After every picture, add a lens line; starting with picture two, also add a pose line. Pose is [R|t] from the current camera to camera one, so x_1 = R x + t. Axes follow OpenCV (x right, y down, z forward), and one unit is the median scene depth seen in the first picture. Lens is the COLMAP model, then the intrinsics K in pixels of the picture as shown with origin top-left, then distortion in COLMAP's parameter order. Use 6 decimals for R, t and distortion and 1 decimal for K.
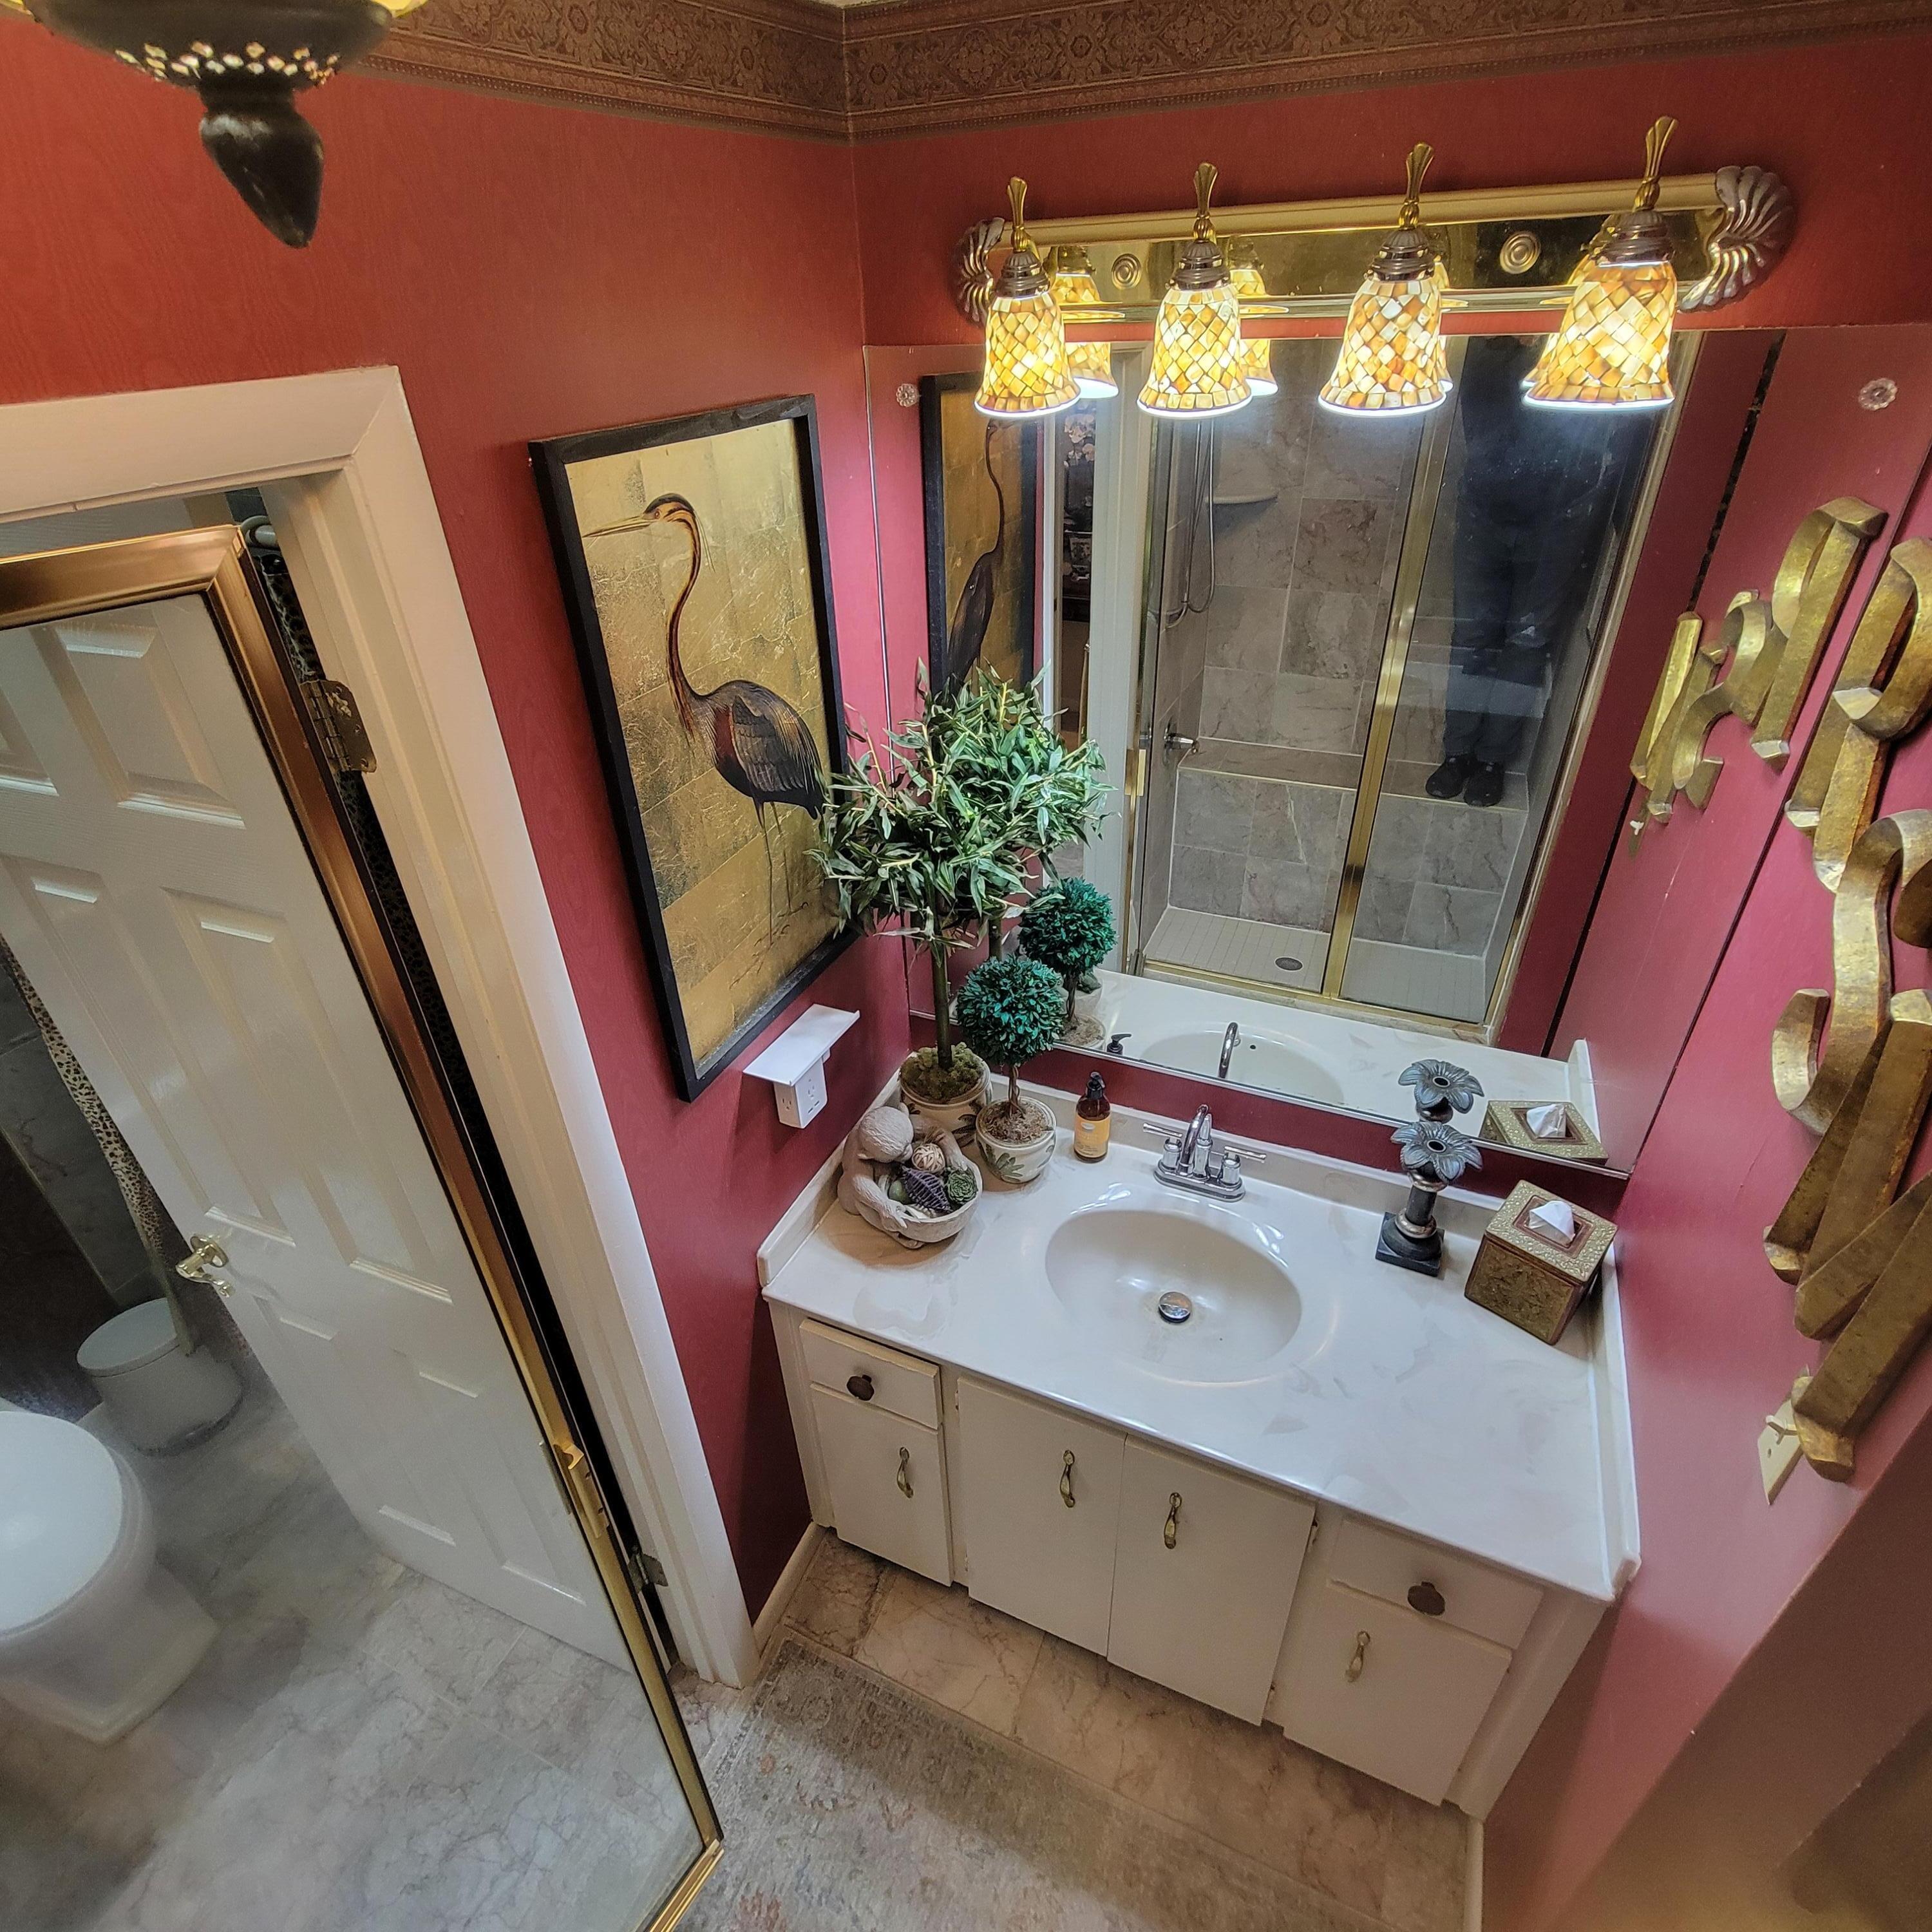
lens RADIAL K [[1058.0, 0, 961.2], [0, 1058.0, 961.3], [0, 0, 1]] dist [-0.000820, 0.001421]
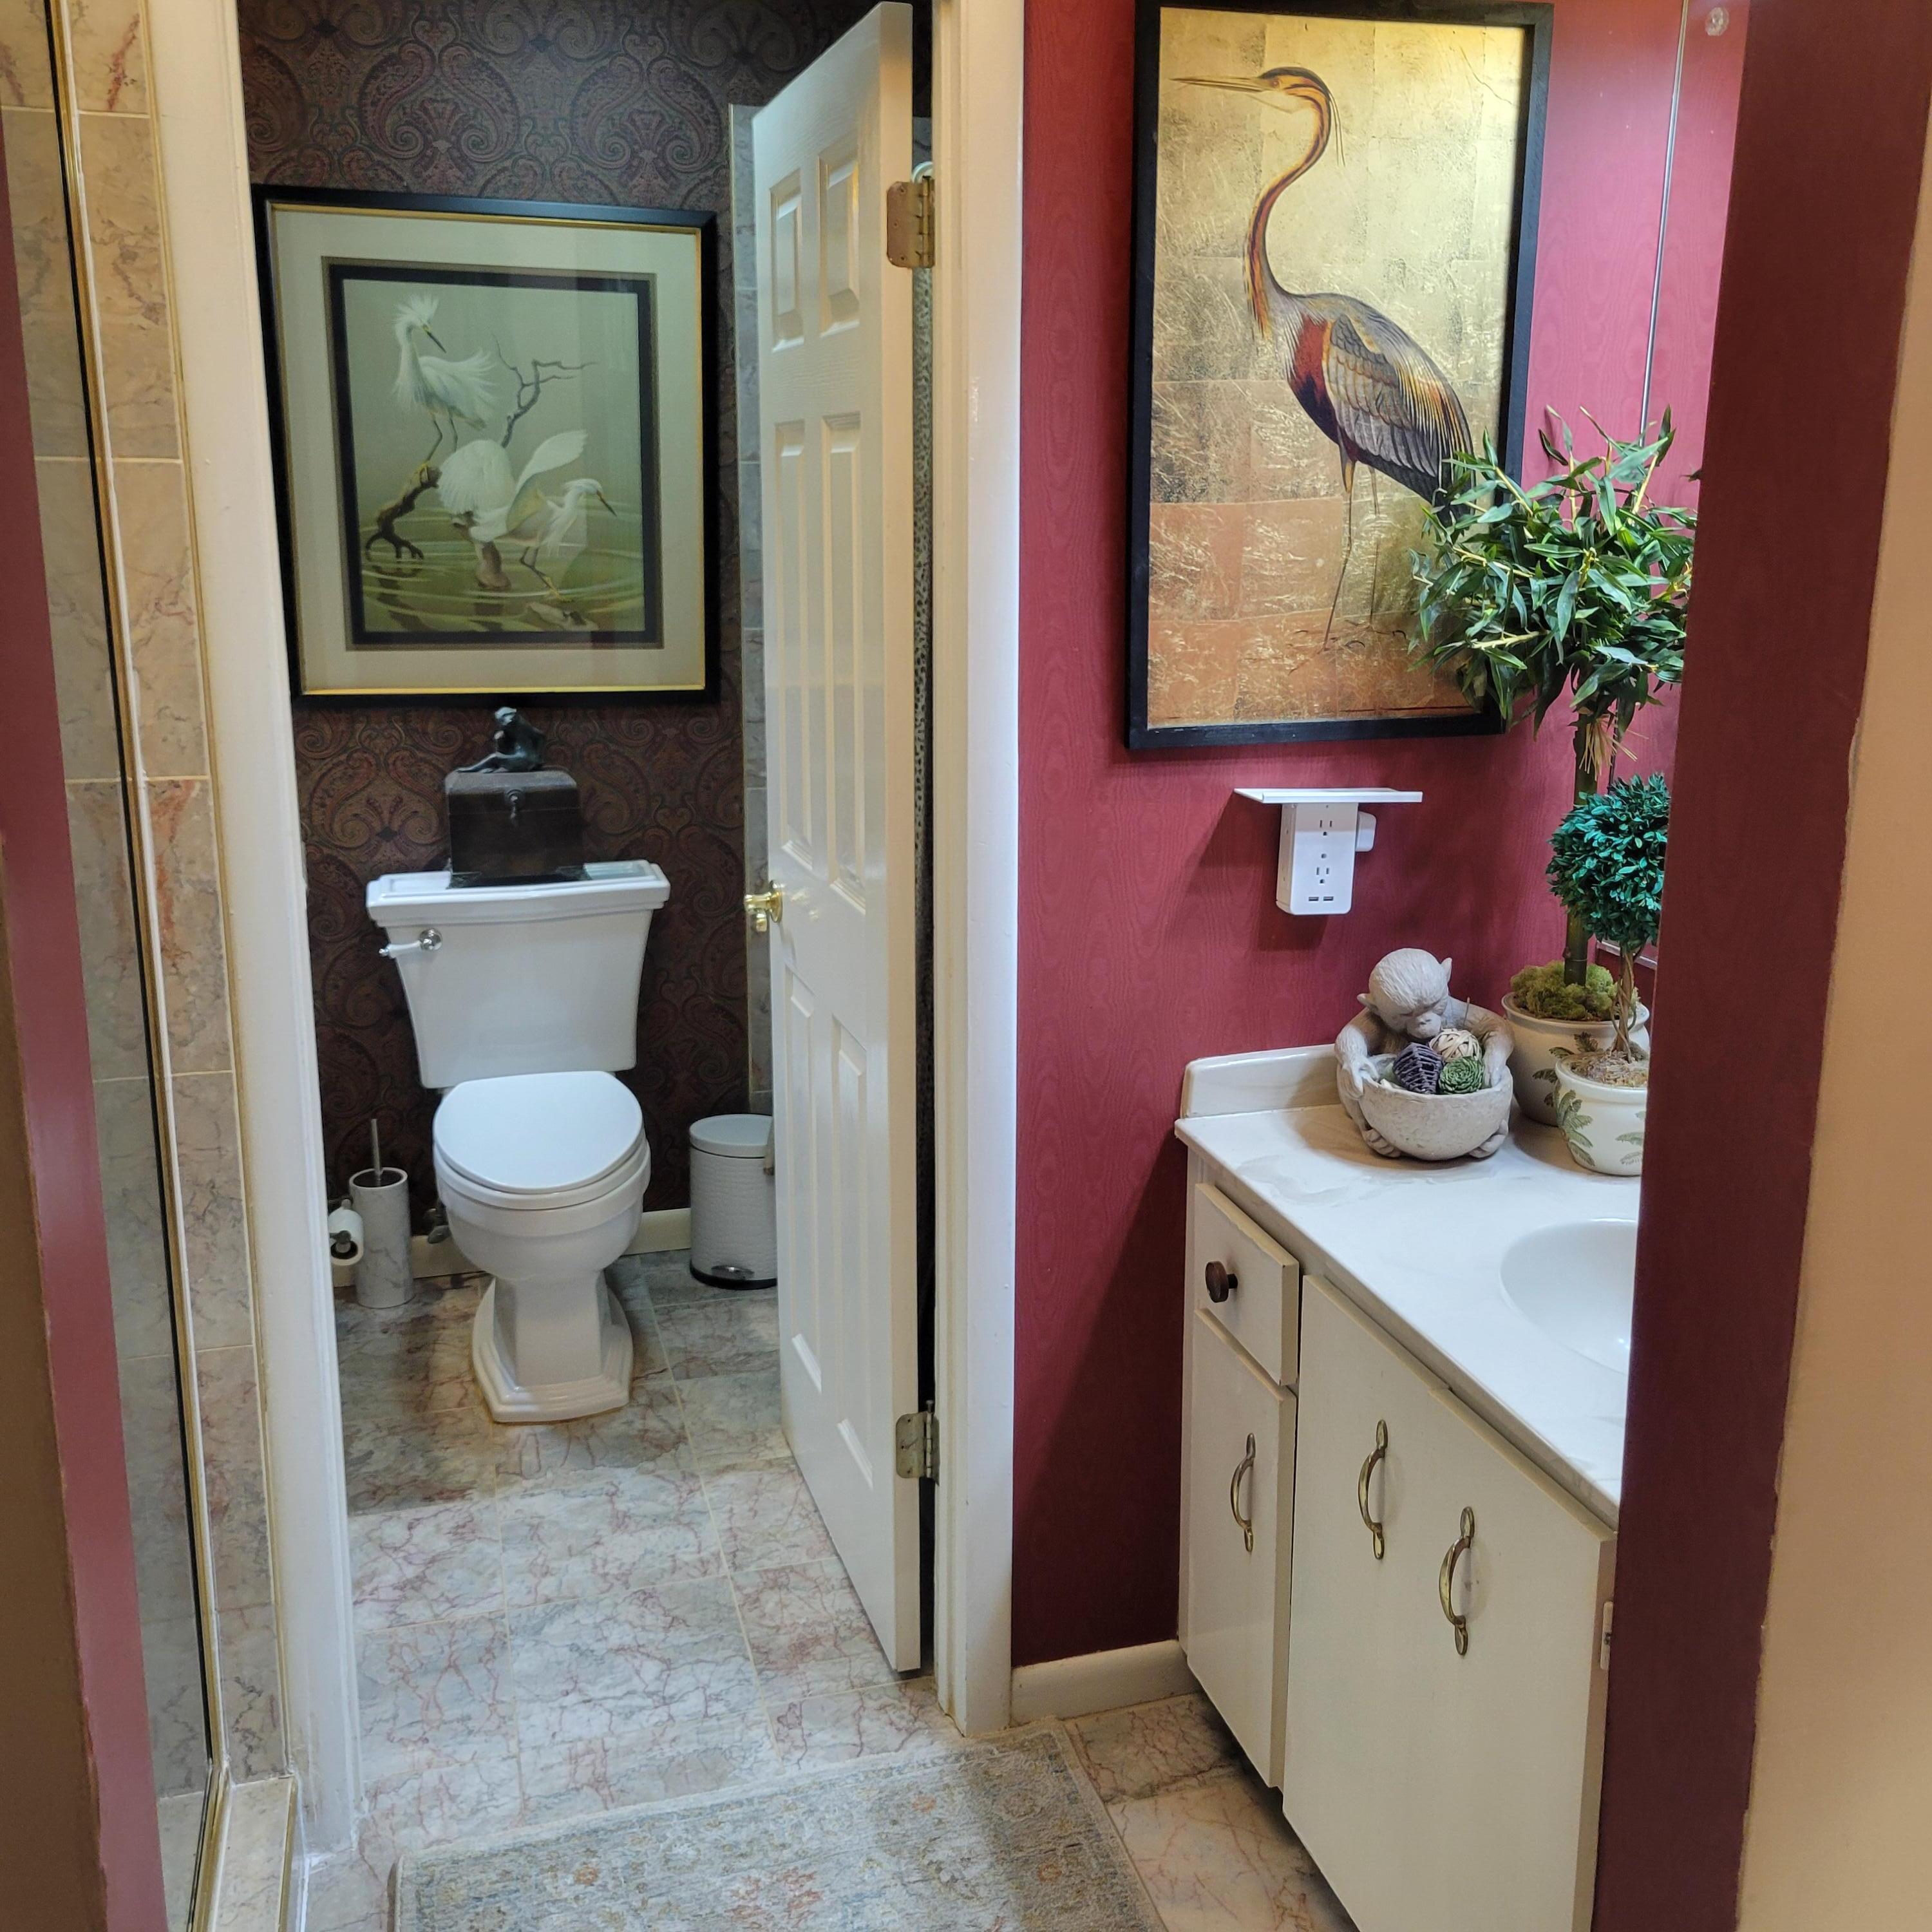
lens RADIAL K [[1939.9, 0, 994.3], [0, 1939.9, 924.8], [0, 0, 1]] dist [0.039376, -0.007135]
pose [[0.651056, 0.211620, -0.728933, 0.802641], [-0.428374, 0.895231, -0.122710, 0.475417], [0.626595, 0.392147, 0.673498, -0.060239]]
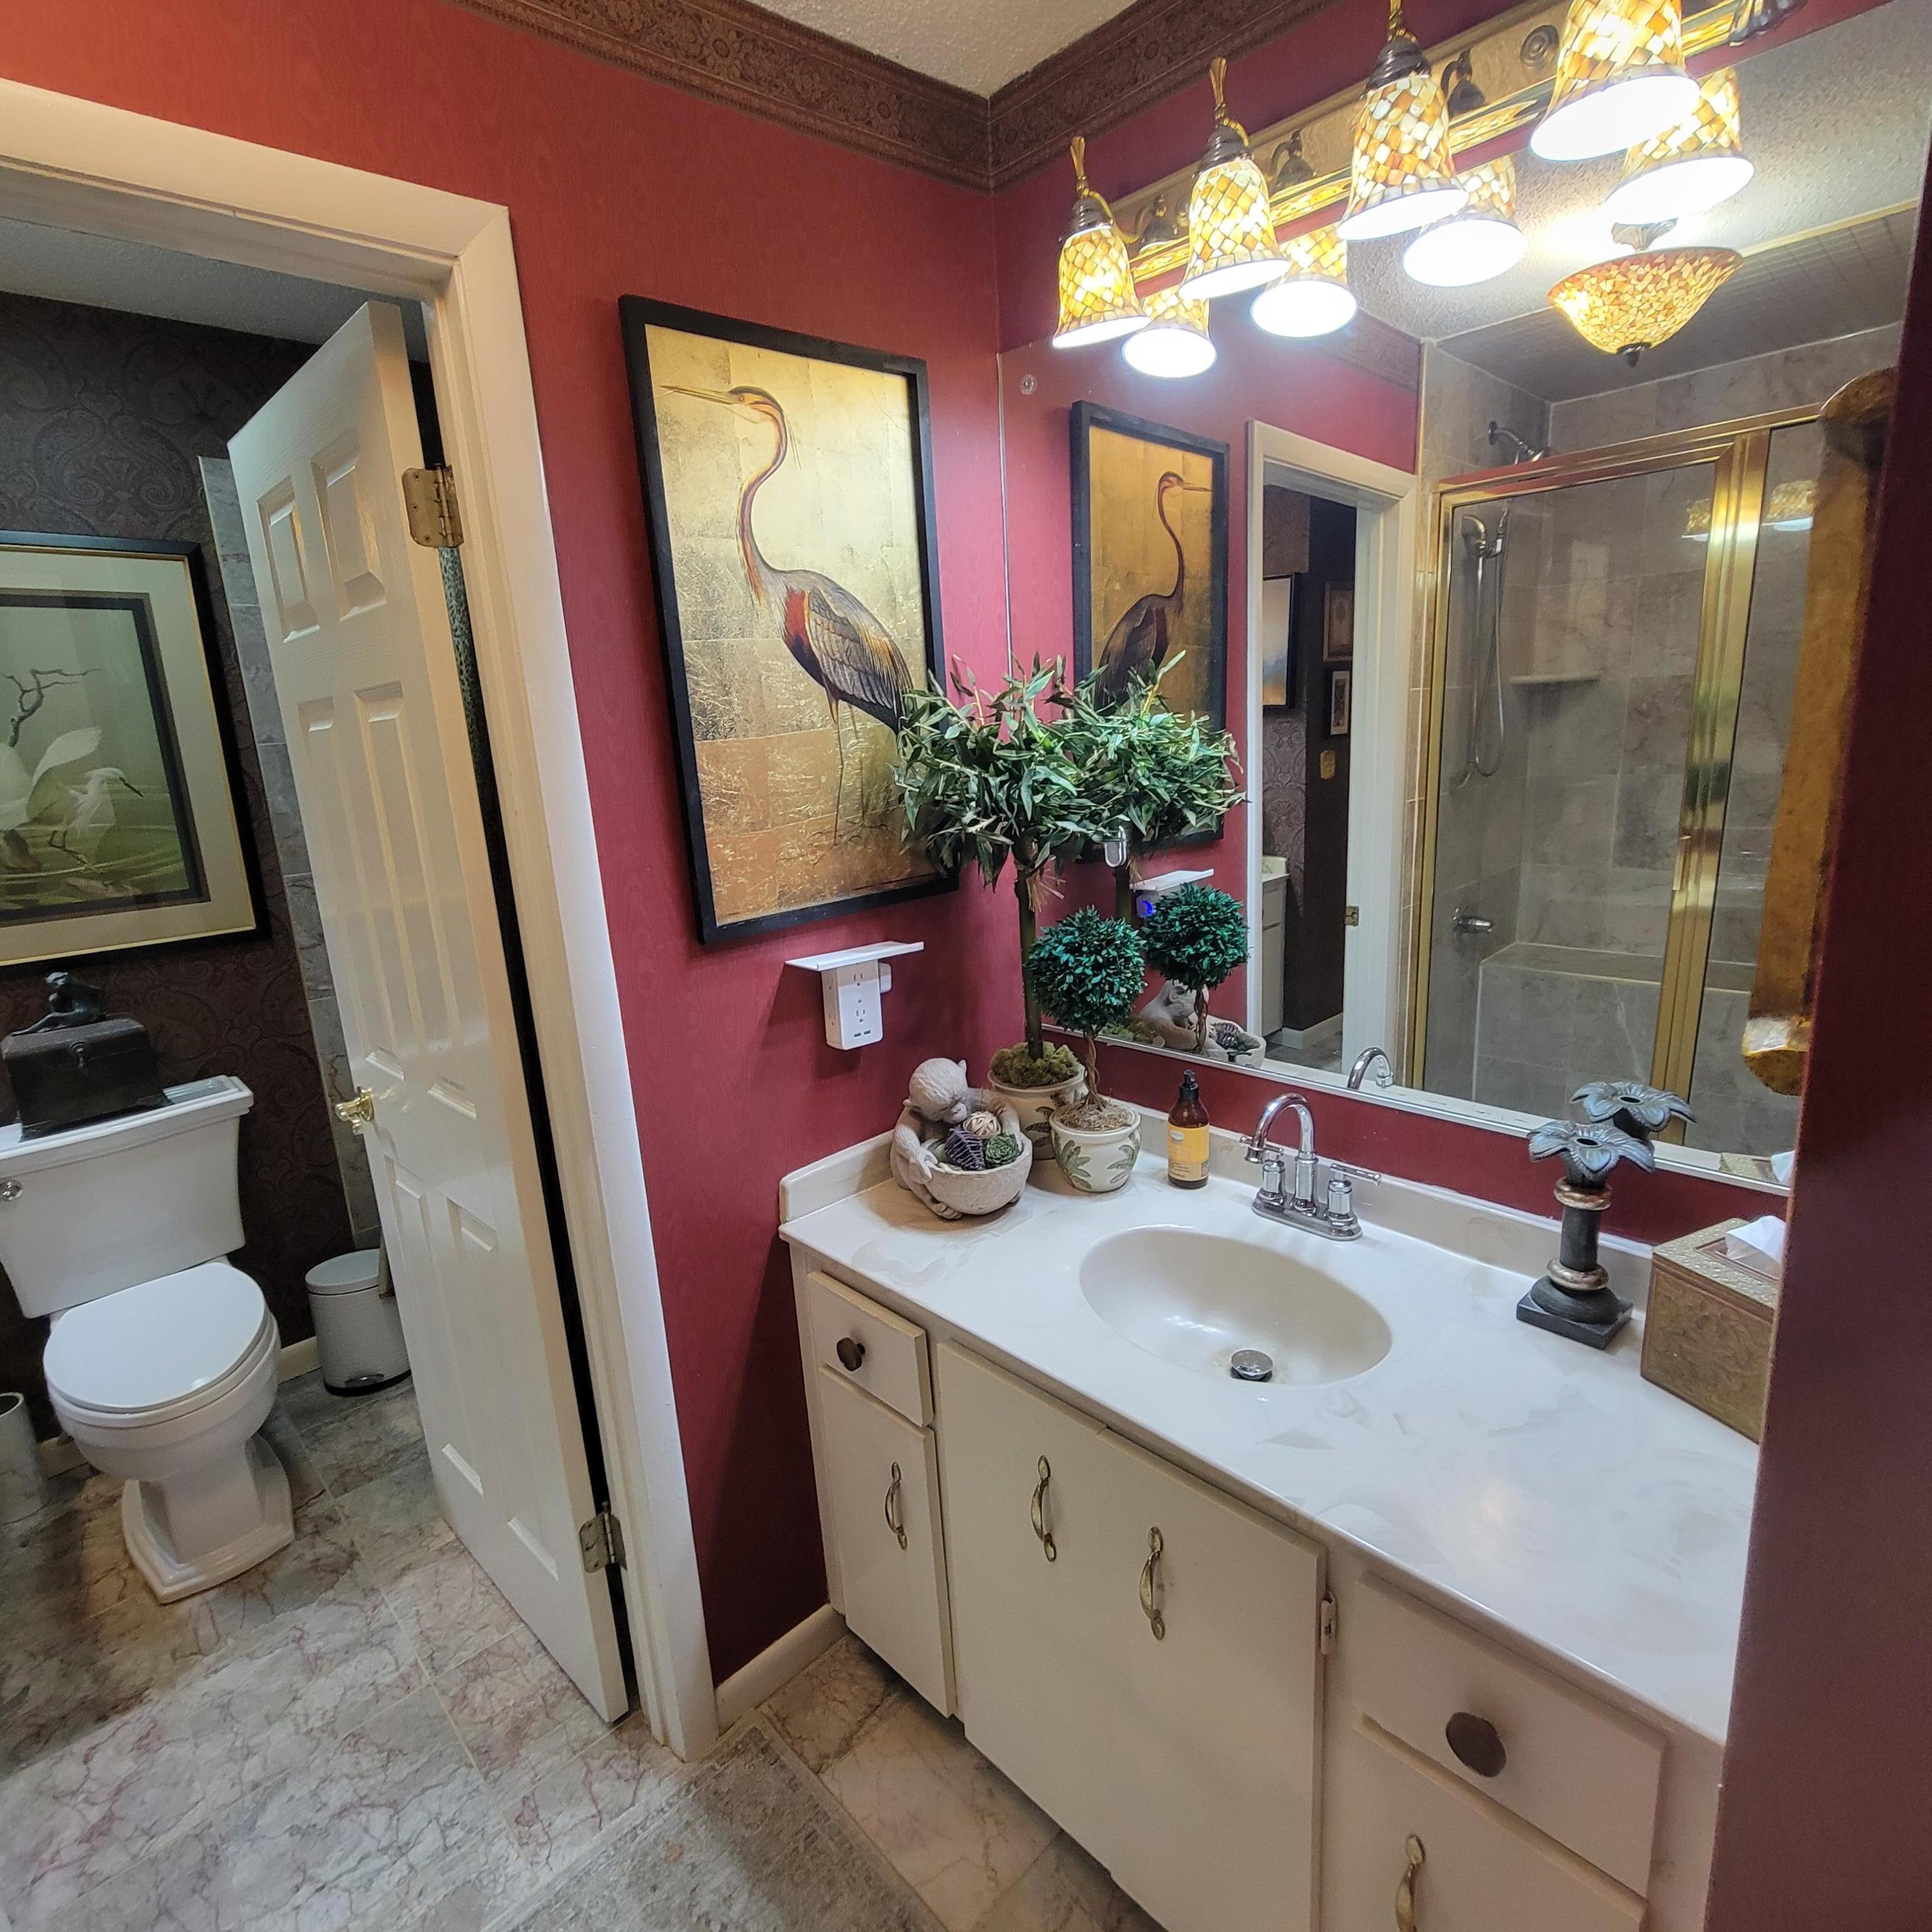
lens RADIAL K [[1053.9, 0, 961.7], [0, 1053.9, 957.3], [0, 0, 1]] dist [-0.000304, -0.000462]
pose [[0.926734, 0.064729, -0.370099, 0.337542], [-0.176888, 0.944215, -0.277791, 0.367200], [0.331472, 0.322905, 0.886487, 0.172730]]
